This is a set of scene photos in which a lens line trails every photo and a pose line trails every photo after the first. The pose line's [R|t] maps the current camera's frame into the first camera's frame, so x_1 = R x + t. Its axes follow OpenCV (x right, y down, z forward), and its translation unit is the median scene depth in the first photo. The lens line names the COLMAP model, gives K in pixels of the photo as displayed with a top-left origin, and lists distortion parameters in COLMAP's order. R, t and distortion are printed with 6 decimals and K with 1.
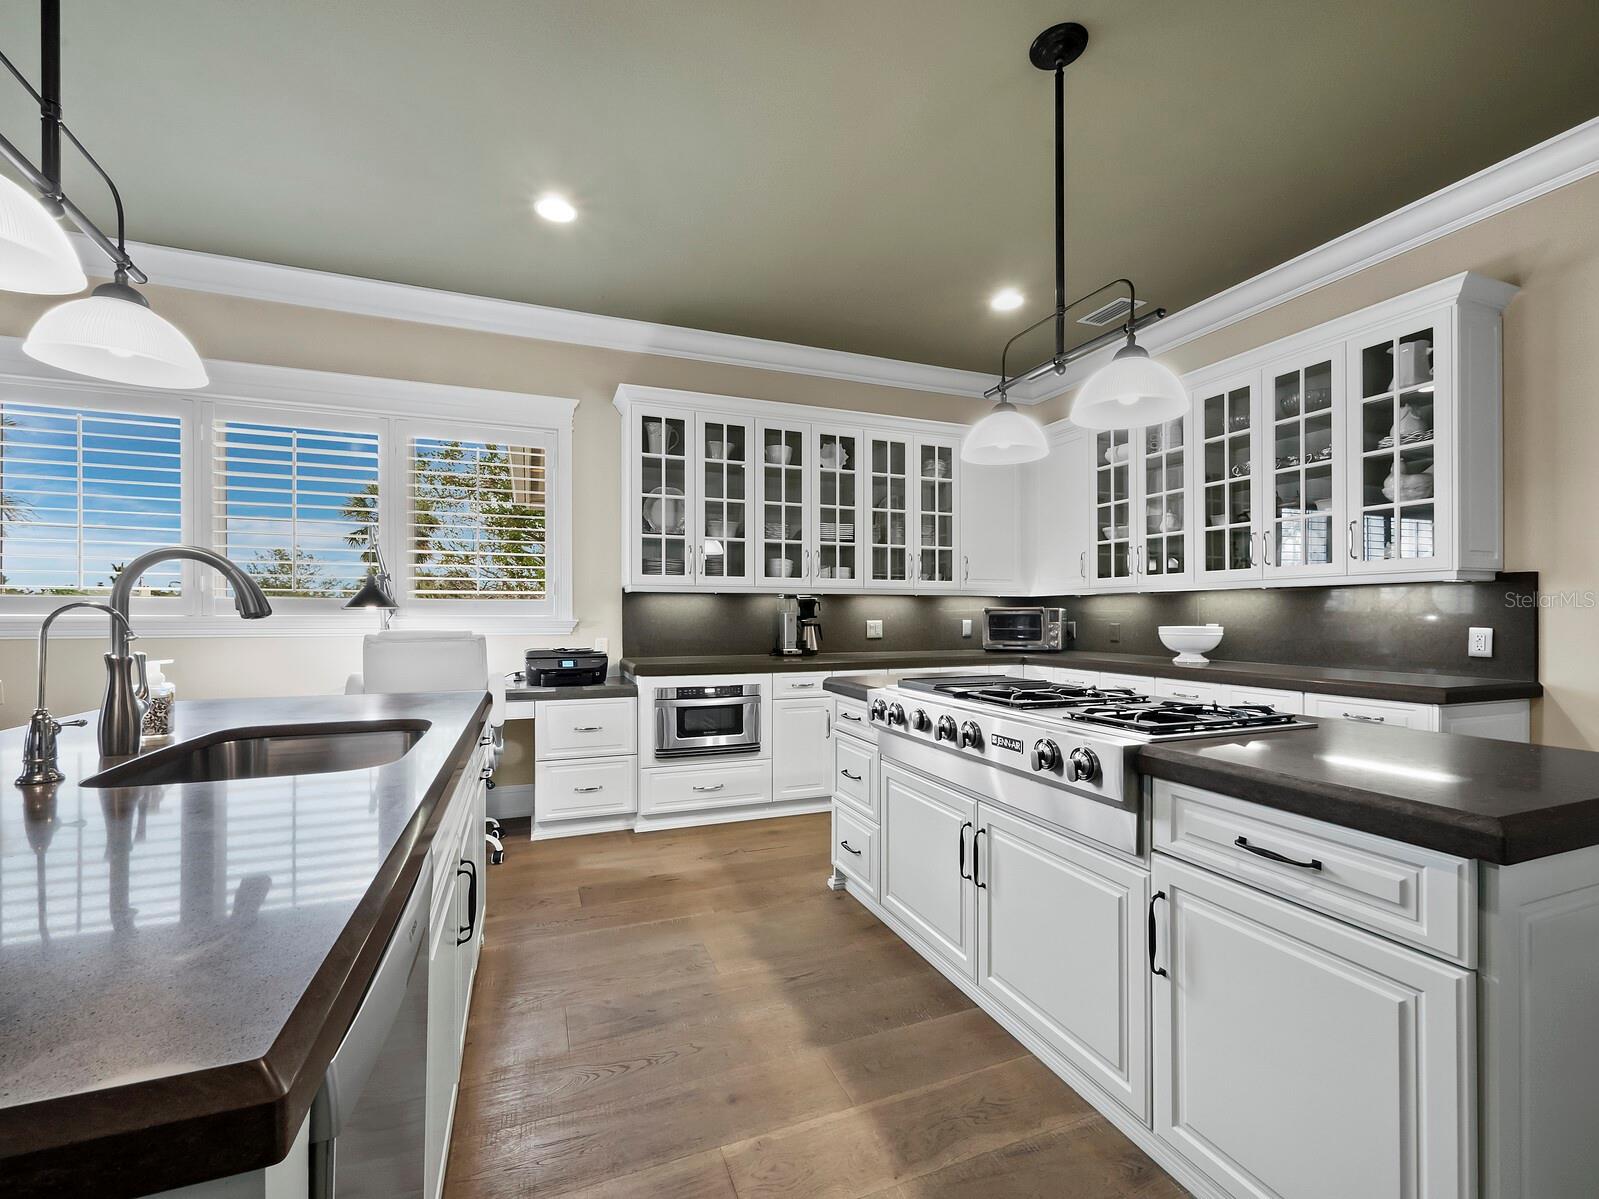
lens RADIAL K [[665.2, 0, 792.8], [0, 665.2, 607.4], [0, 0, 1]] dist [-0.016783, 0.000119]
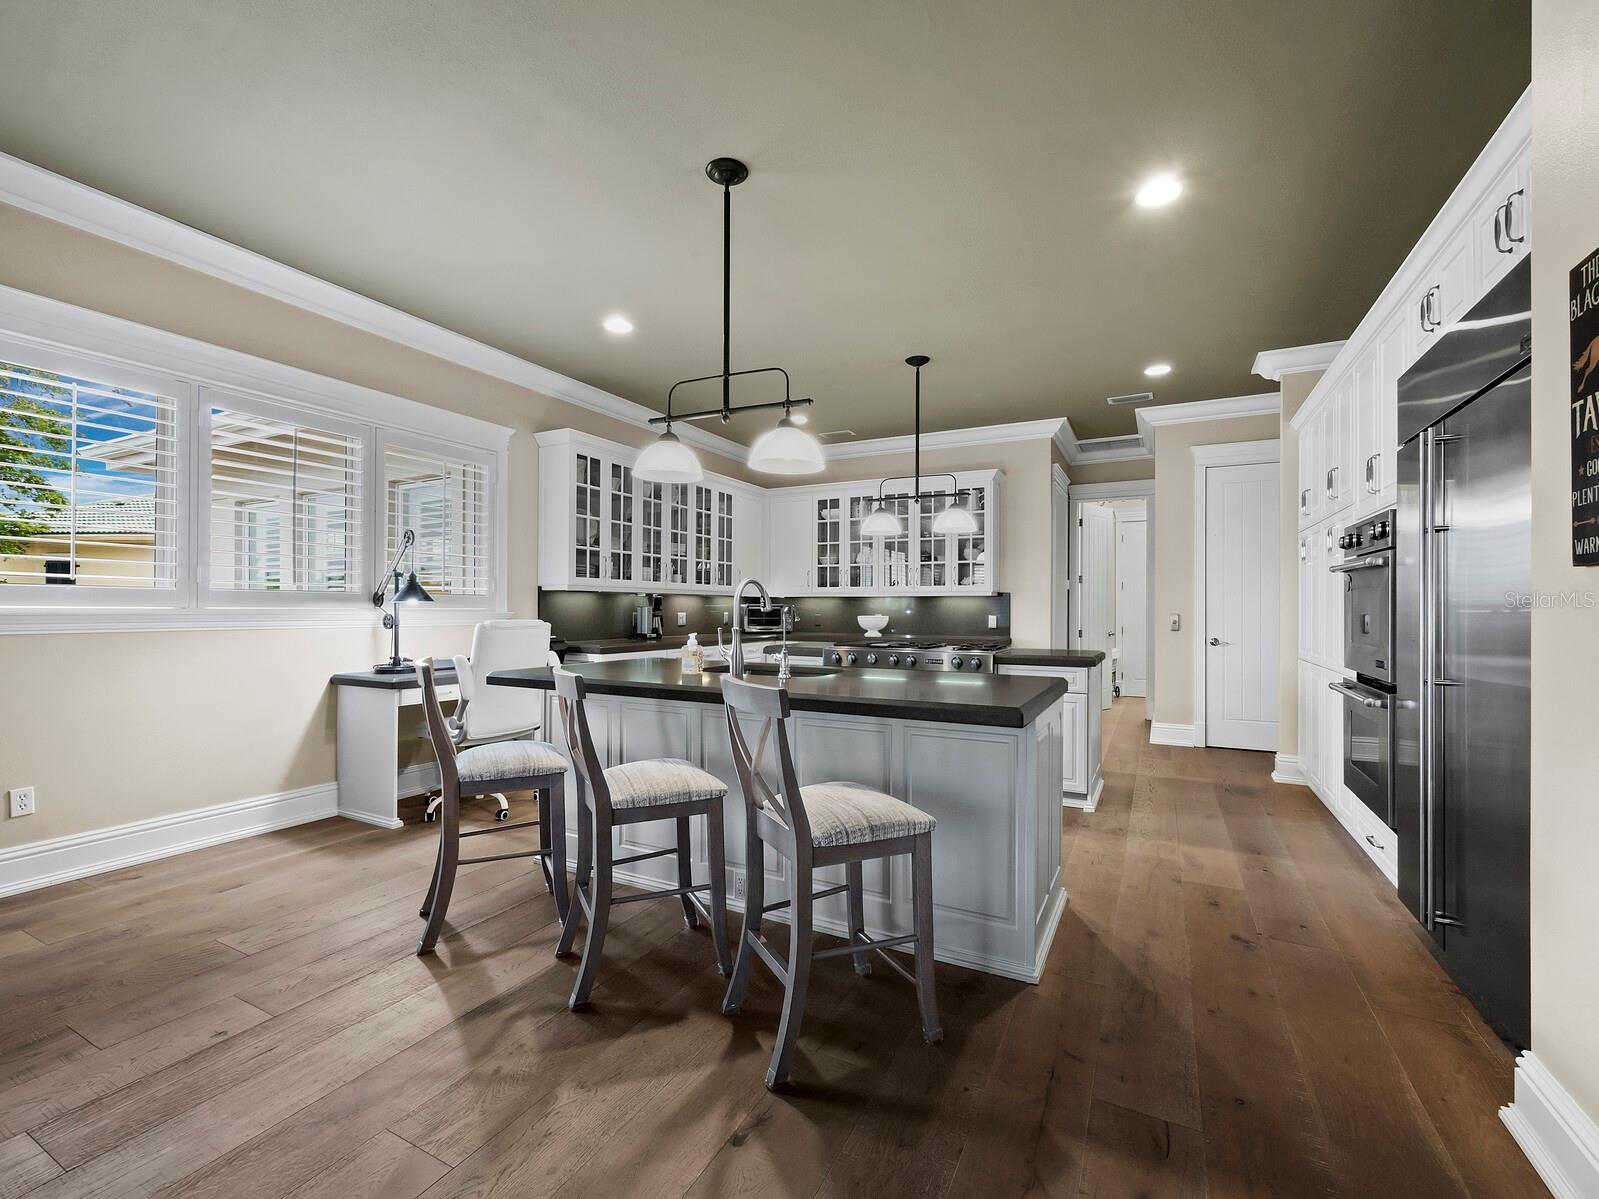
lens RADIAL K [[689.2, 0, 795.0], [0, 689.2, 608.5], [0, 0, 1]] dist [0.000426, 0.000225]
pose [[0.759741, 0.004572, 0.650210, -0.697566], [-0.012011, 0.999903, 0.007003, -0.002362], [-0.650115, -0.013130, 0.759722, -0.268708]]
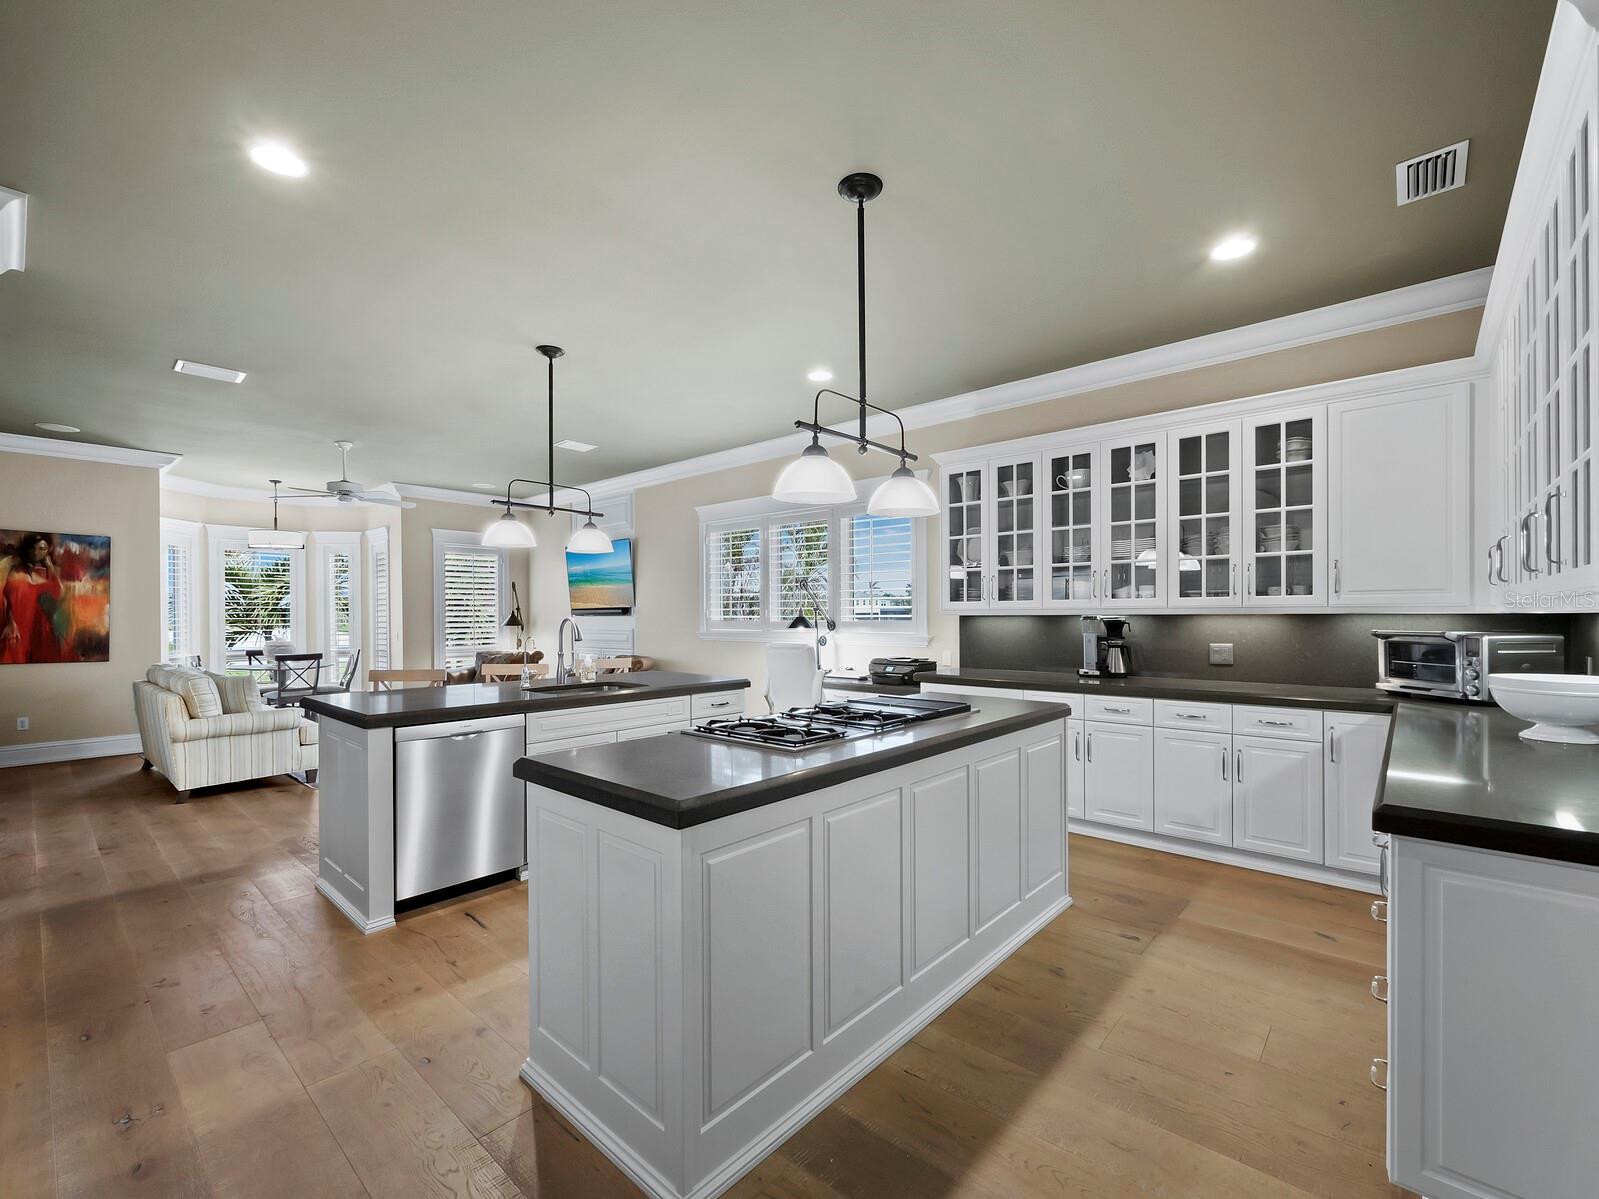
lens RADIAL K [[692.4, 0, 799.5], [0, 692.4, 623.4], [0, 0, 1]] dist [-0.012664, 0.000133]
pose [[0.454307, 0.003694, -0.890837, 0.724726], [0.005821, 0.999958, 0.007115, -0.017690], [0.890826, -0.008418, 0.454267, 0.140656]]
